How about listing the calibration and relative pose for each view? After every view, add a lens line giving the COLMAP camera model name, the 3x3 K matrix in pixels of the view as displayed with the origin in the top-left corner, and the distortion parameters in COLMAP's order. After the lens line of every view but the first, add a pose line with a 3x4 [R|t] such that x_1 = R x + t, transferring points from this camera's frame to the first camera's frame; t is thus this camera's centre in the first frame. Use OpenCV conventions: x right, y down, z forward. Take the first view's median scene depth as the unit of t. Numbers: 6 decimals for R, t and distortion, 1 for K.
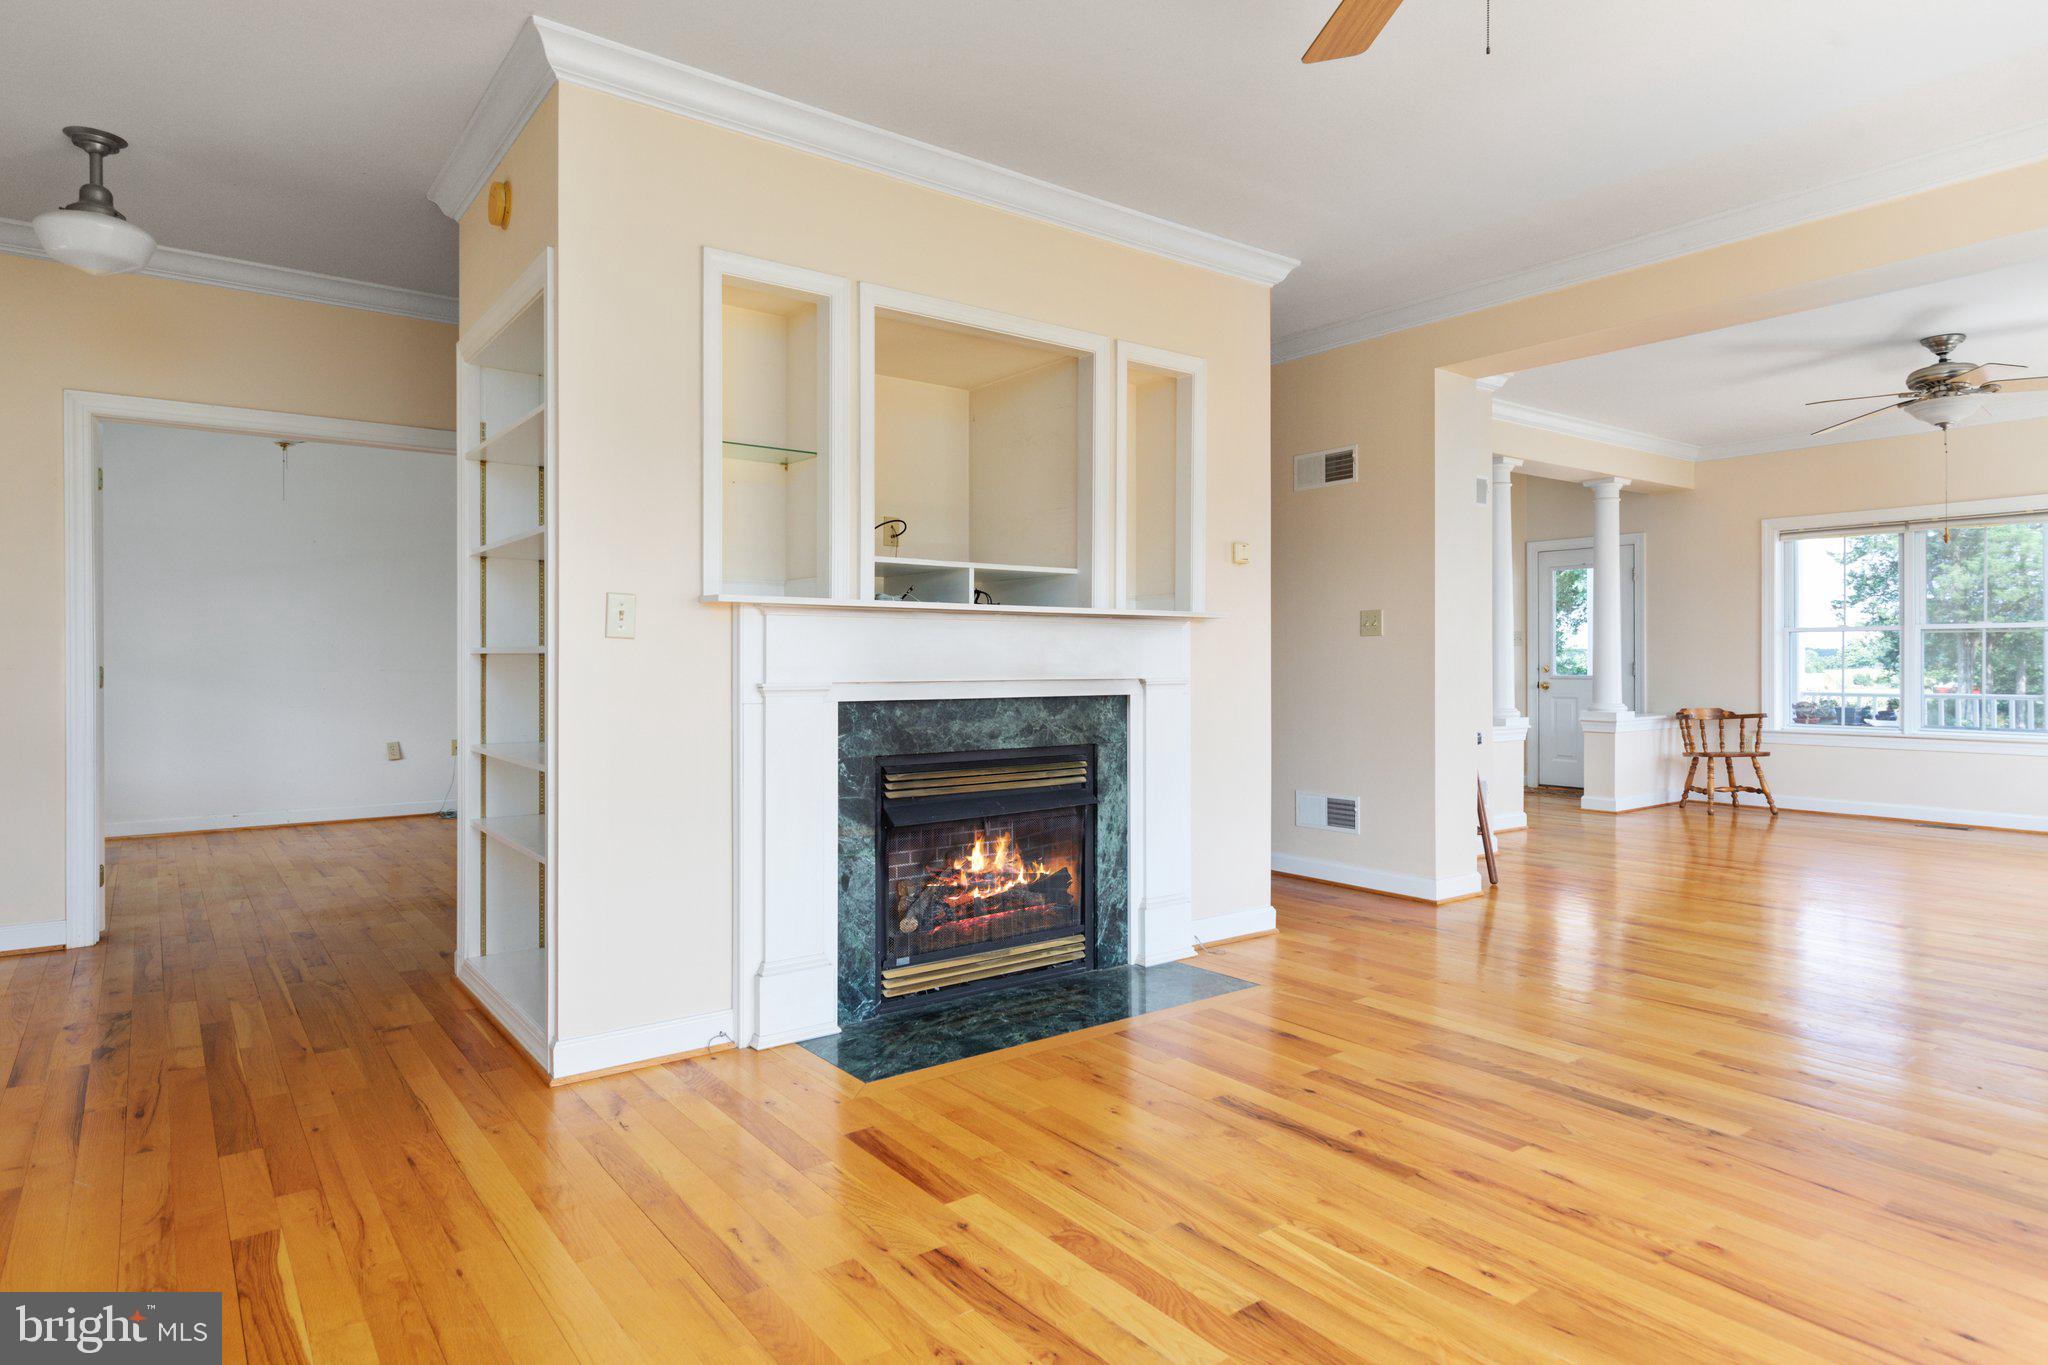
lens RADIAL K [[1163.7, 0, 1036.8], [0, 1163.7, 653.3], [0, 0, 1]] dist [0.013038, 0.001755]
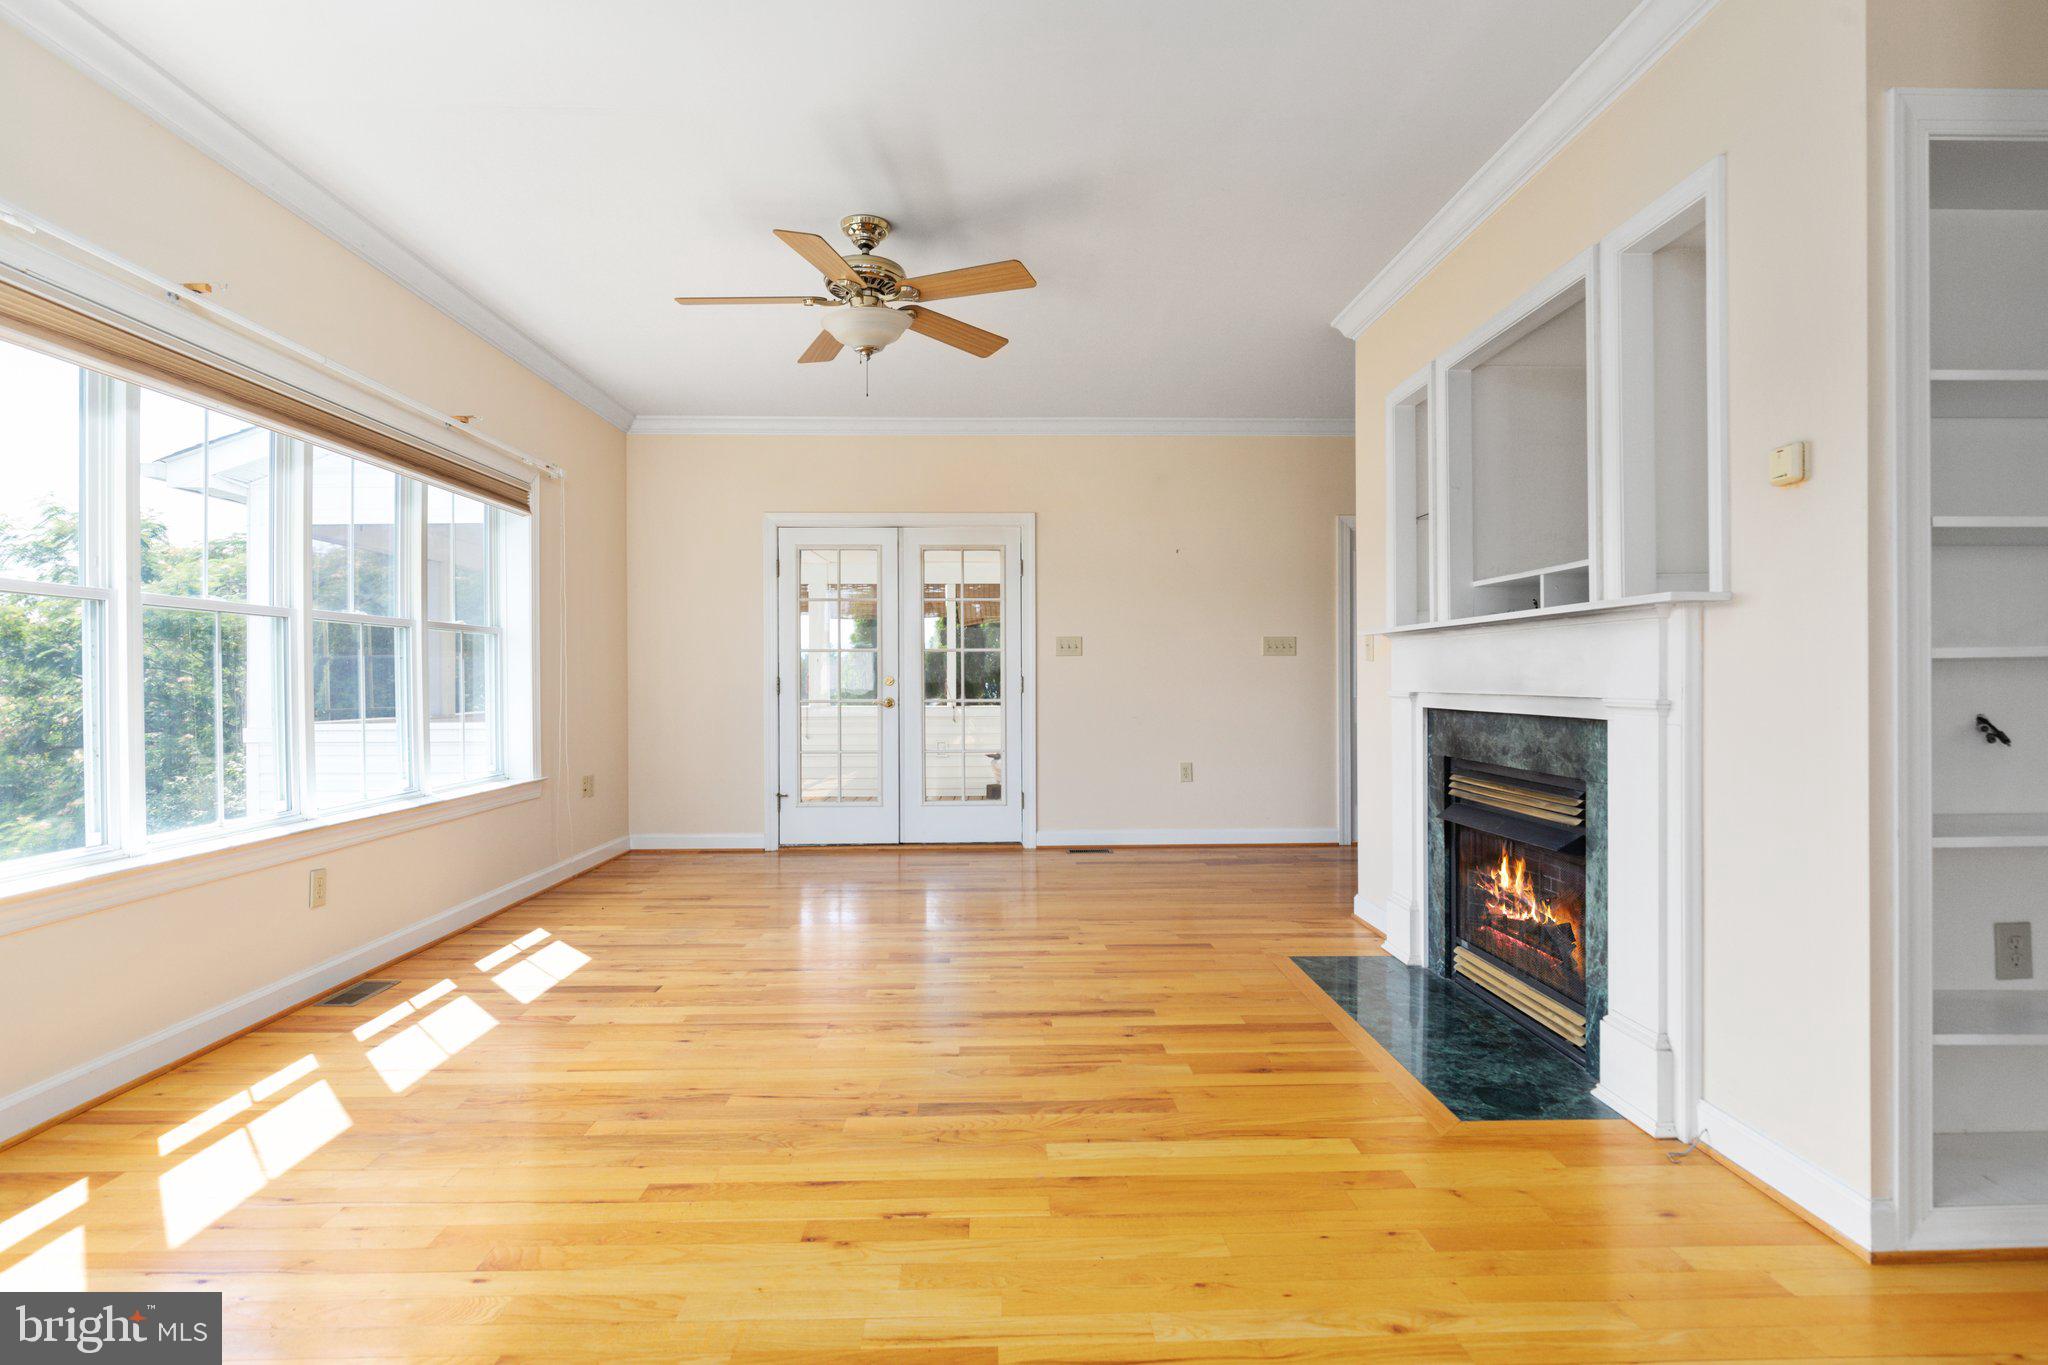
lens RADIAL K [[1048.8, 0, 1035.0], [0, 1048.8, 680.2], [0, 0, 1]] dist [-0.001819, -0.000039]
pose [[-0.578612, 0.006319, -0.815578, 0.917333], [0.011286, 0.999936, -0.000259, 0.007902], [0.815525, -0.009354, -0.578646, 1.218622]]
